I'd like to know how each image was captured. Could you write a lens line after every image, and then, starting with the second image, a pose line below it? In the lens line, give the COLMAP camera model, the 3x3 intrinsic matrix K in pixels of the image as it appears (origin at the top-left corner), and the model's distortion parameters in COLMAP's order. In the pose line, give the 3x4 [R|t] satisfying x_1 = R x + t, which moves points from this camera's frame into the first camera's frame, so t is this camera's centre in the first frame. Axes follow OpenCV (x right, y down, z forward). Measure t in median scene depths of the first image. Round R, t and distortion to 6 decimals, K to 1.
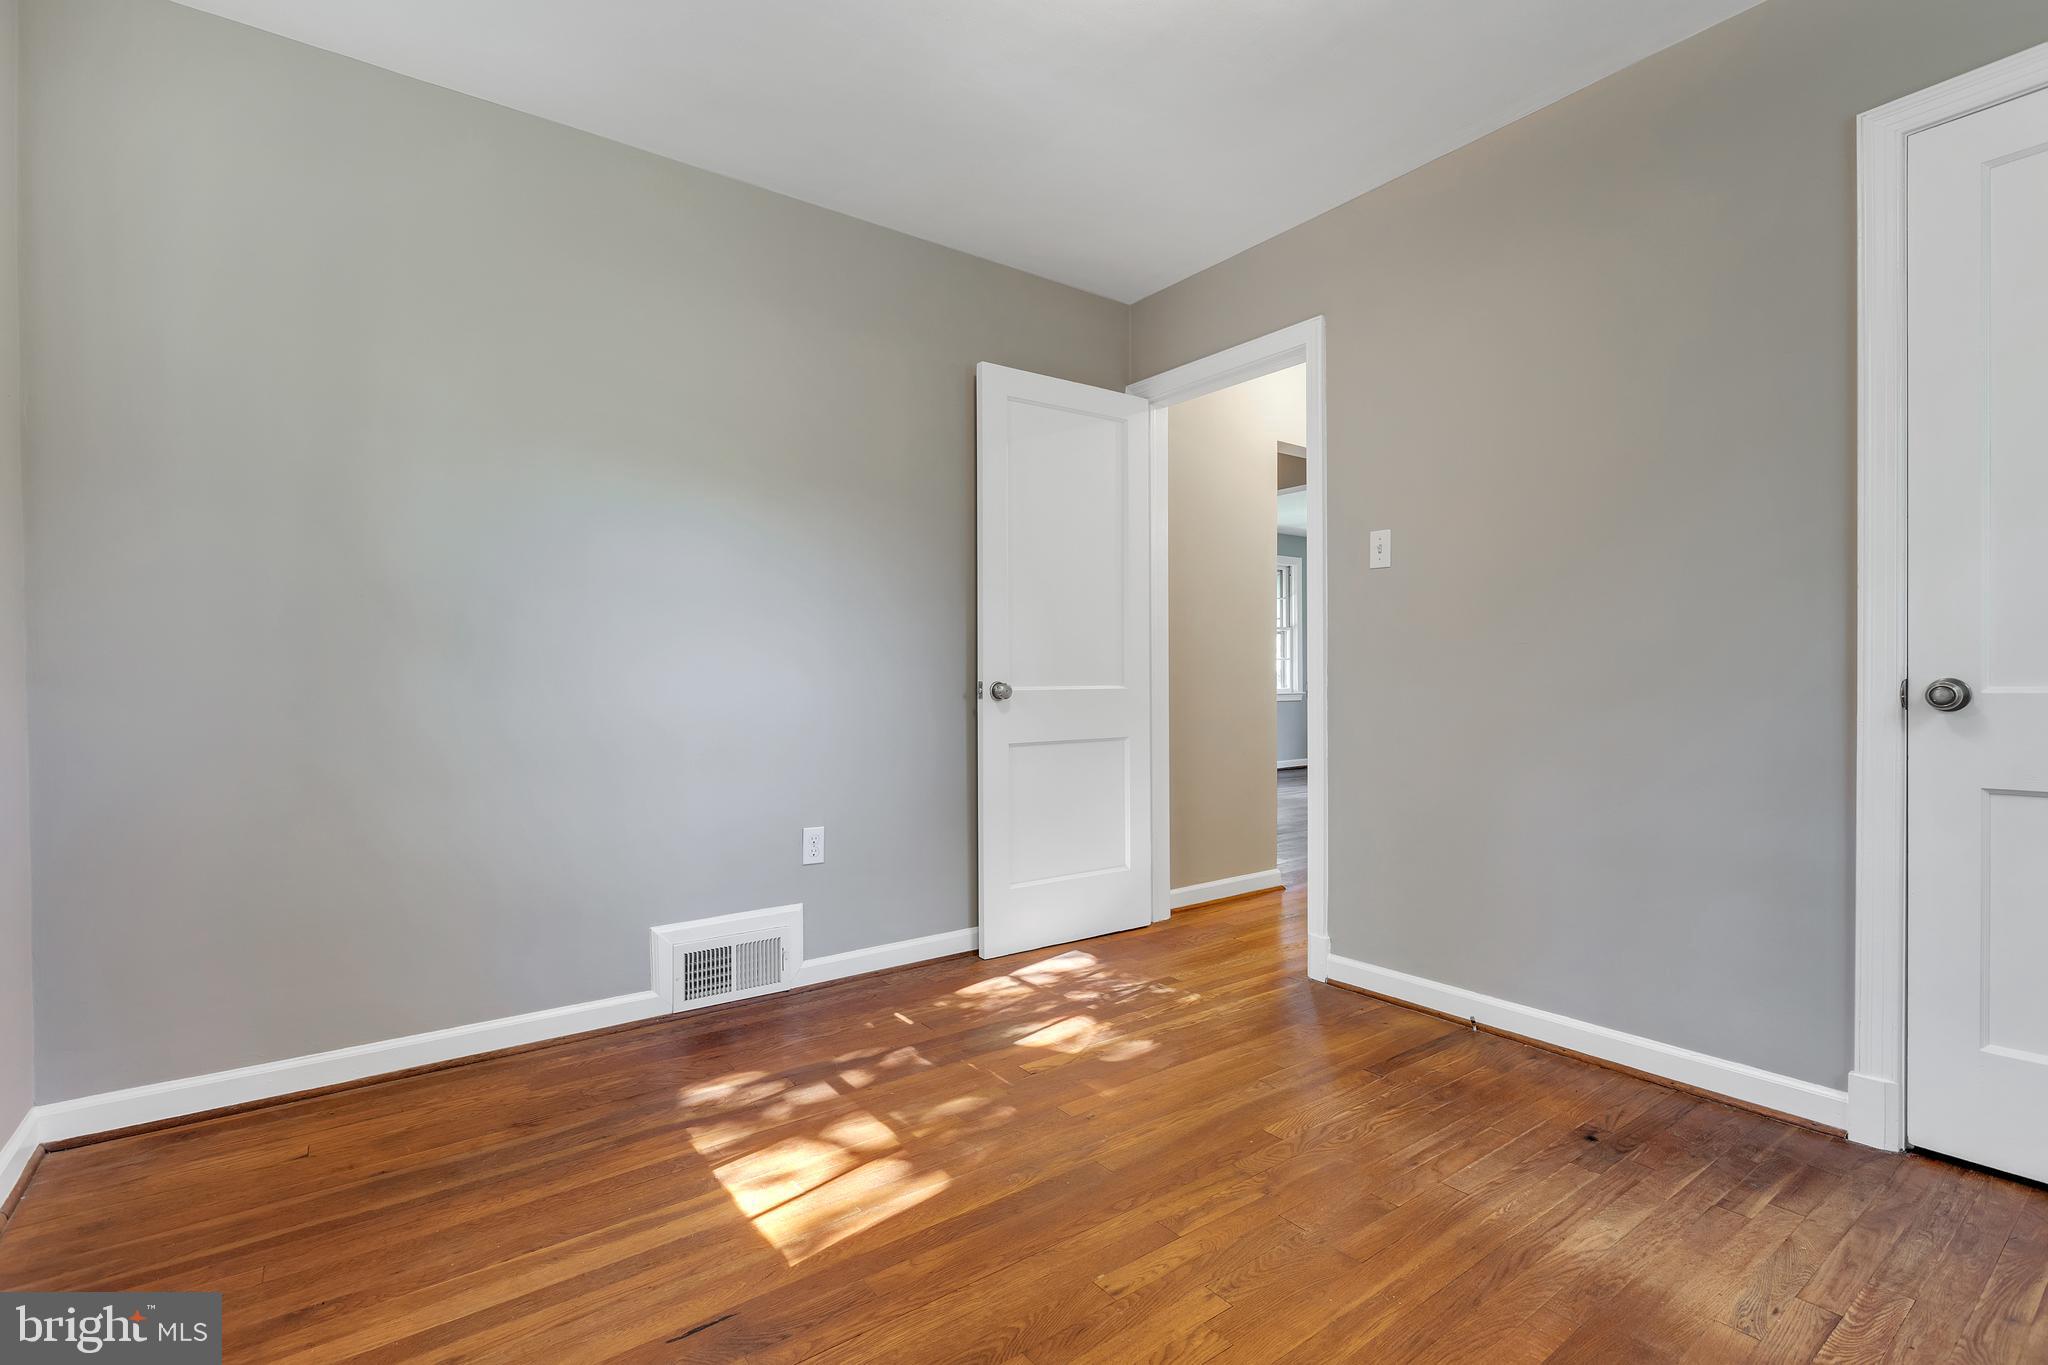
lens RADIAL K [[936.4, 0, 1024.0], [0, 936.4, 682.5], [0, 0, 1]] dist [-0.005963, -0.000952]
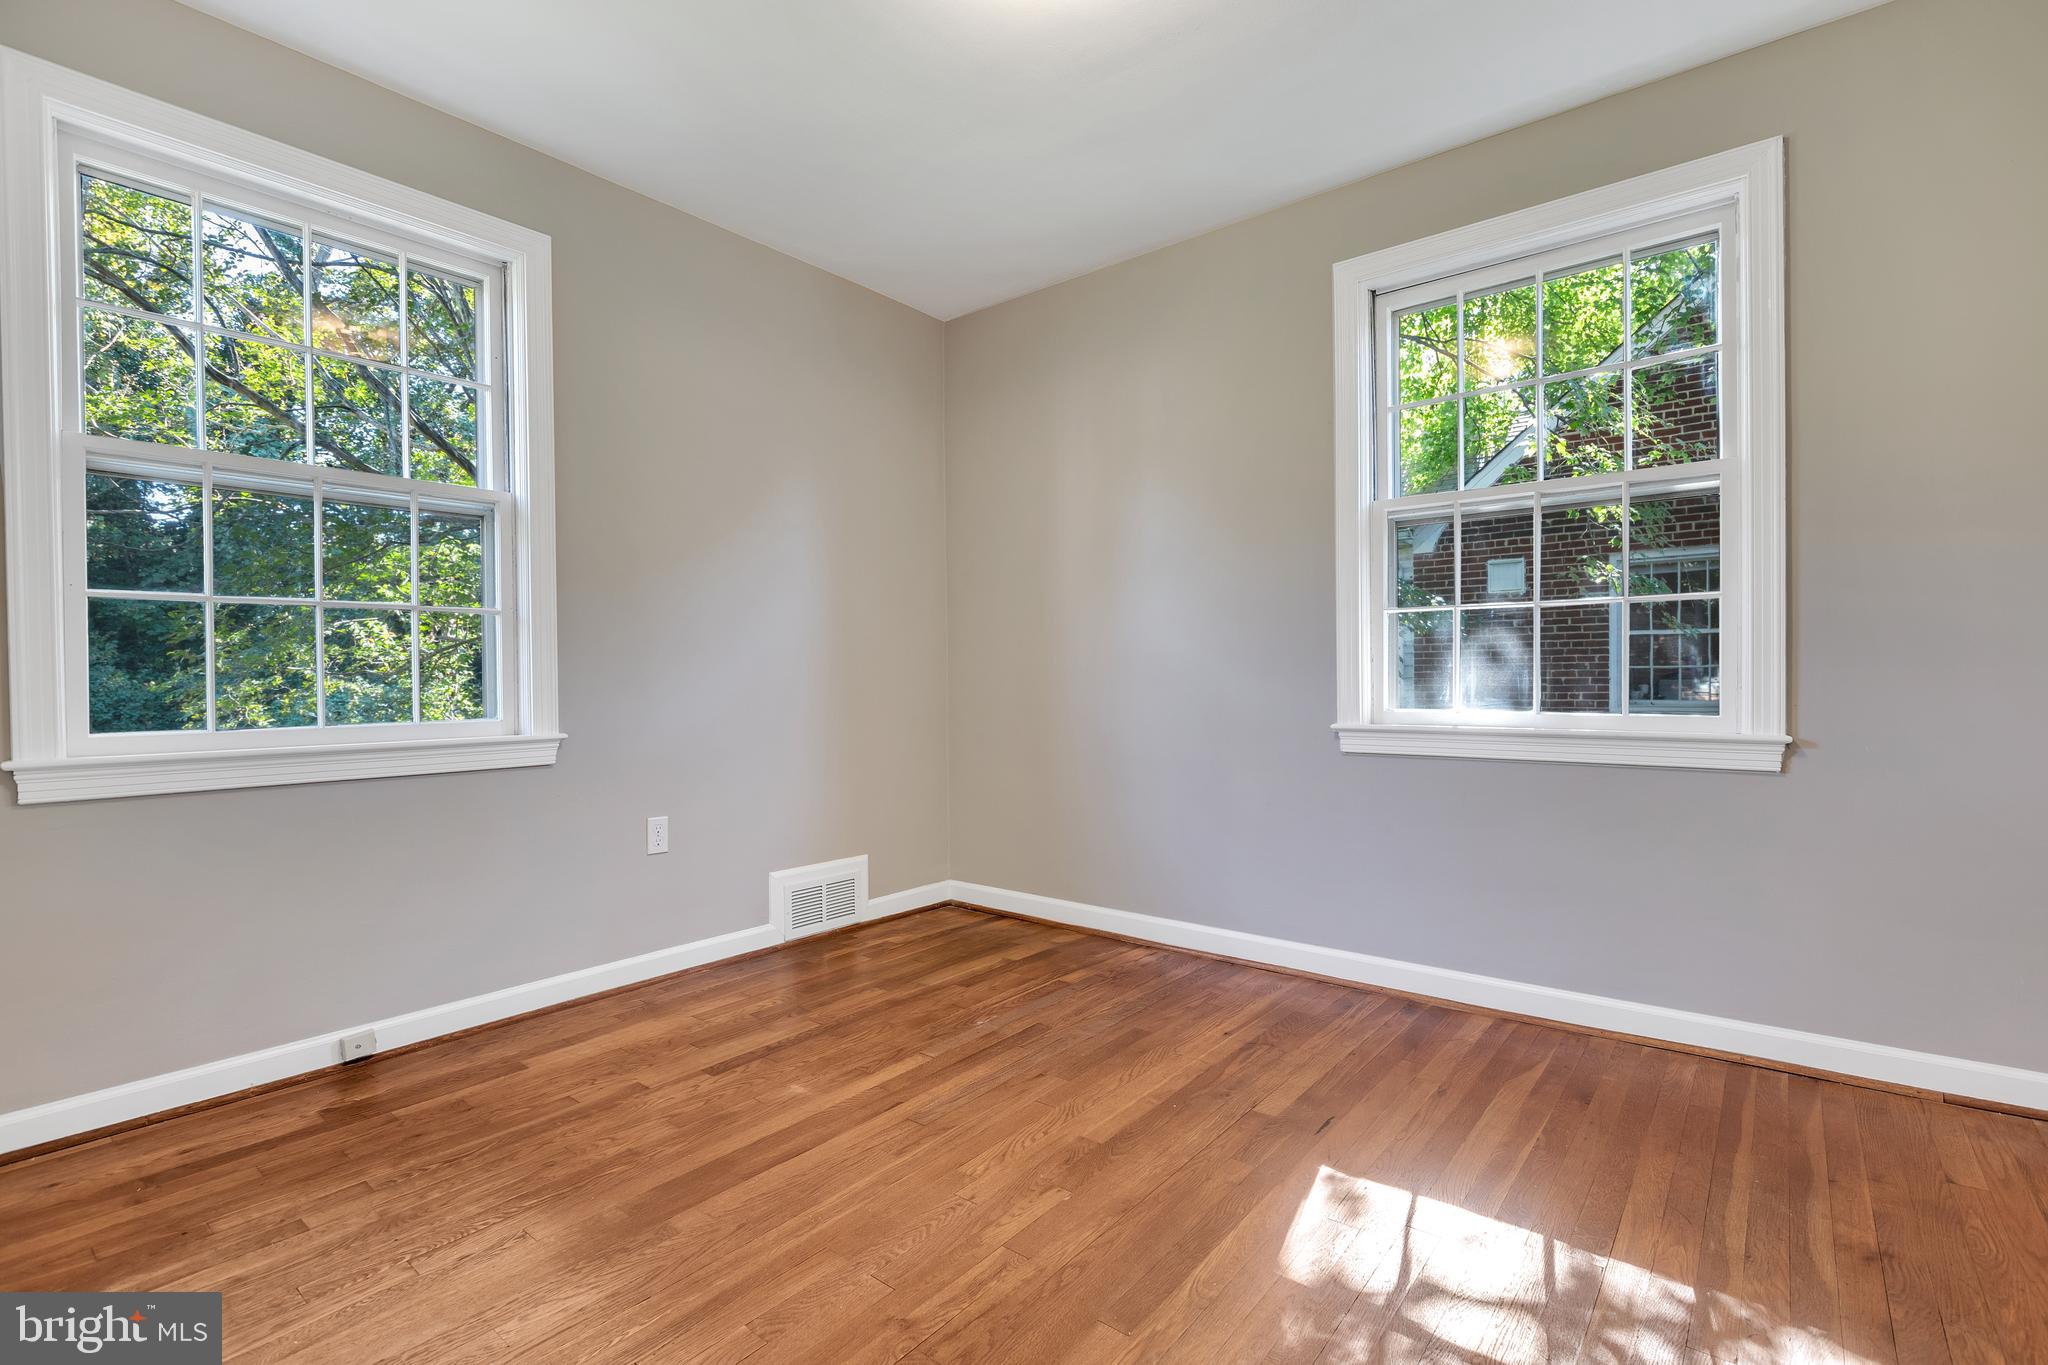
lens RADIAL K [[936.4, 0, 1024.0], [0, 936.4, 682.5], [0, 0, 1]] dist [-0.005963, -0.000952]
pose [[-0.969602, 0.016223, -0.244151, 0.308478], [0.014630, 0.999858, 0.008336, 0.000088], [0.244251, 0.004510, -0.969702, 1.602679]]
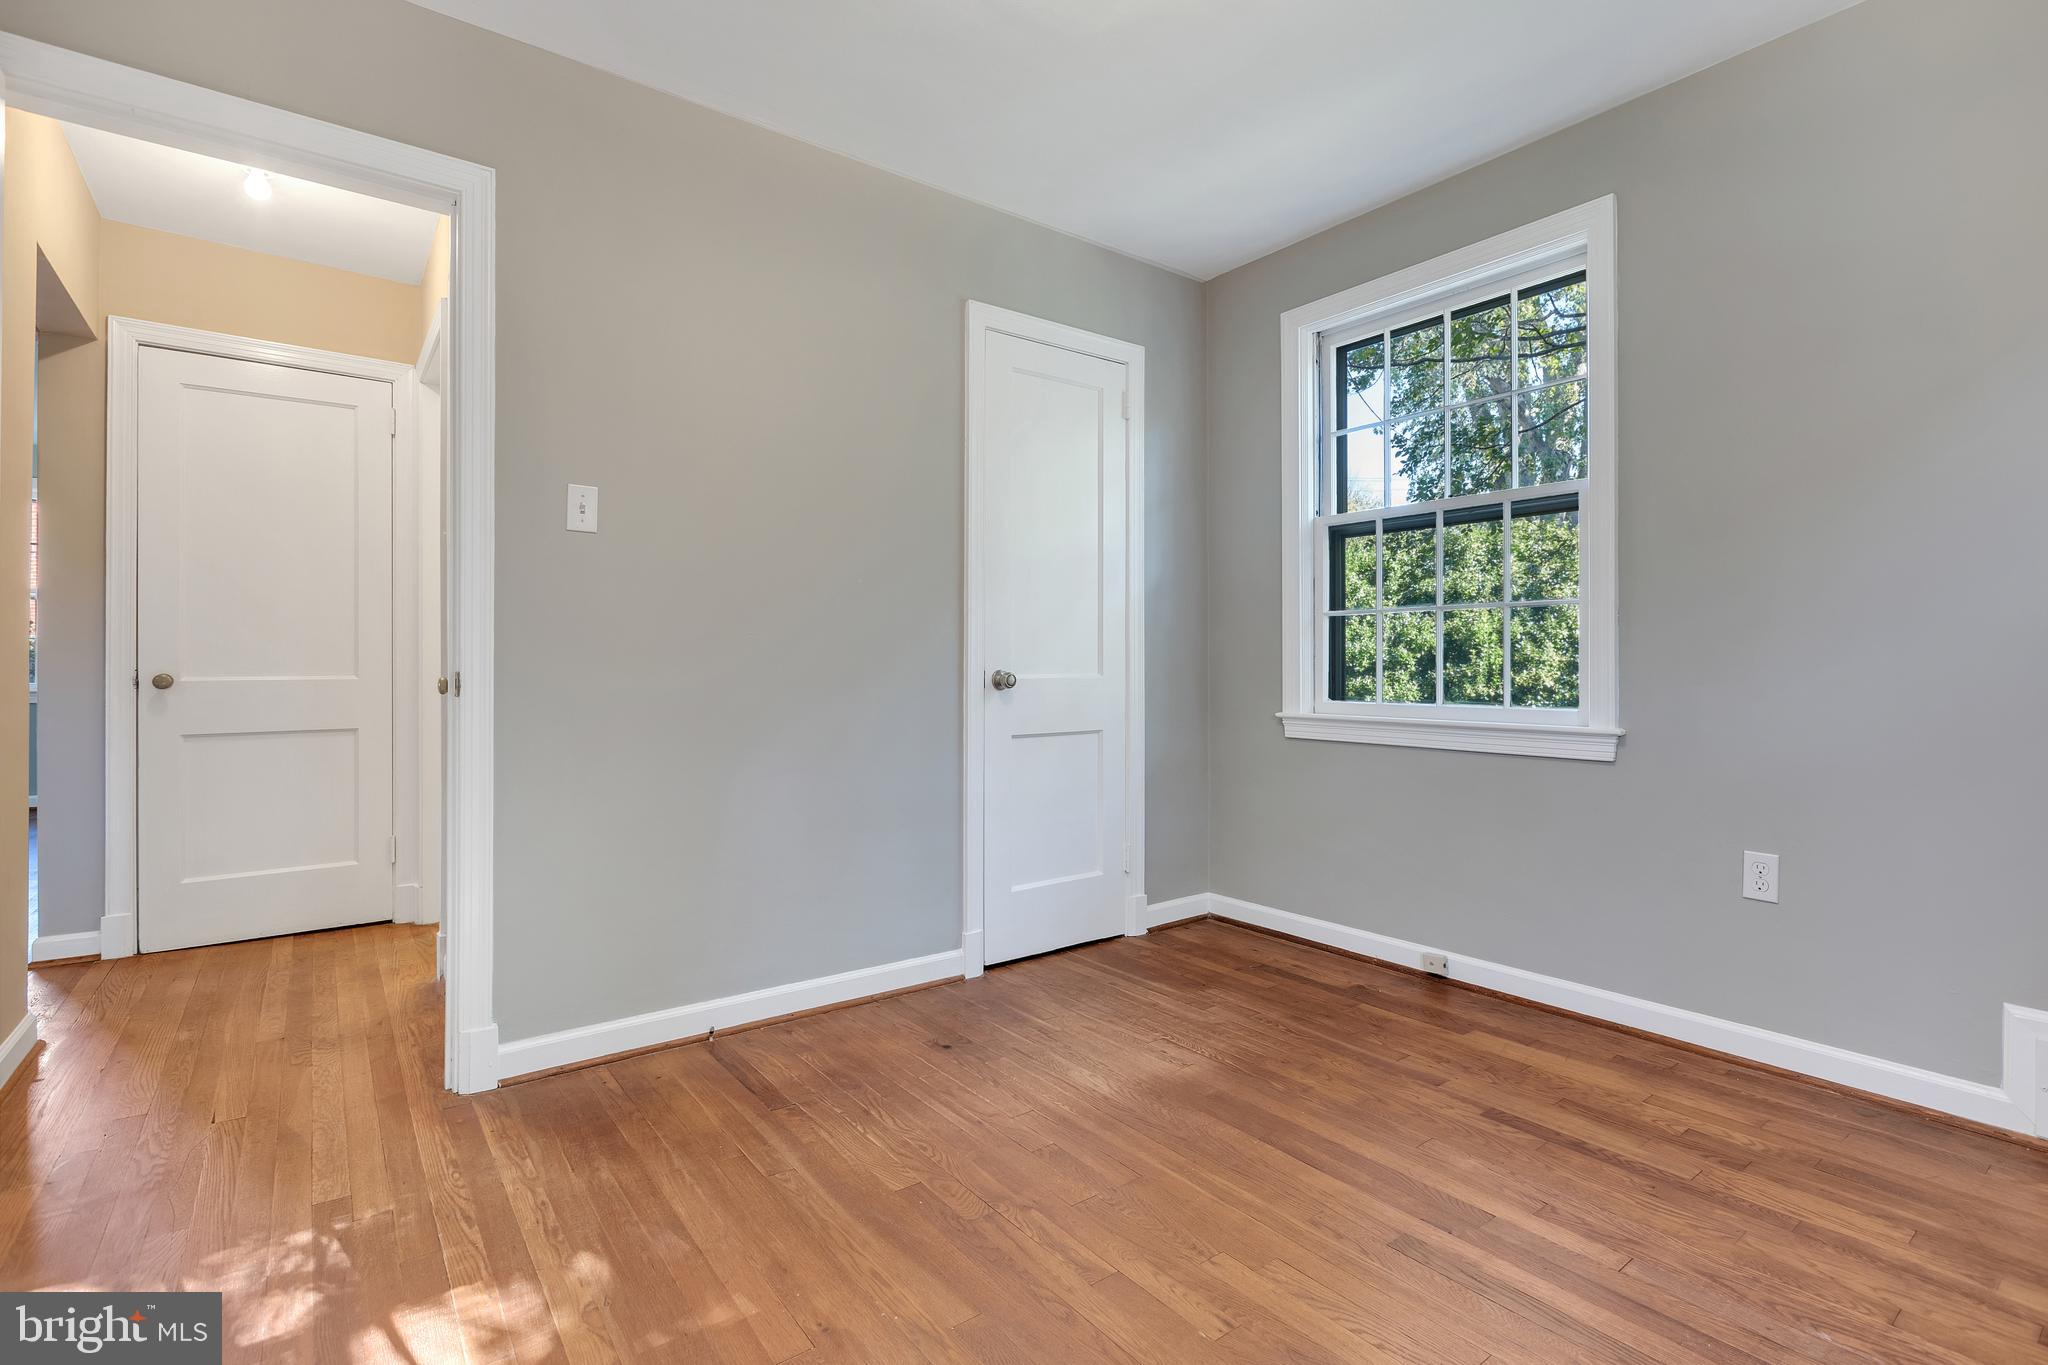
lens RADIAL K [[953.5, 0, 1033.7], [0, 953.5, 660.2], [0, 0, 1]] dist [-0.002283, -0.000963]
pose [[-0.012072, 0.010576, 0.999871, -0.647700], [0.000532, 0.999944, -0.010570, -0.003990], [-0.999927, 0.000404, -0.012077, 0.902597]]
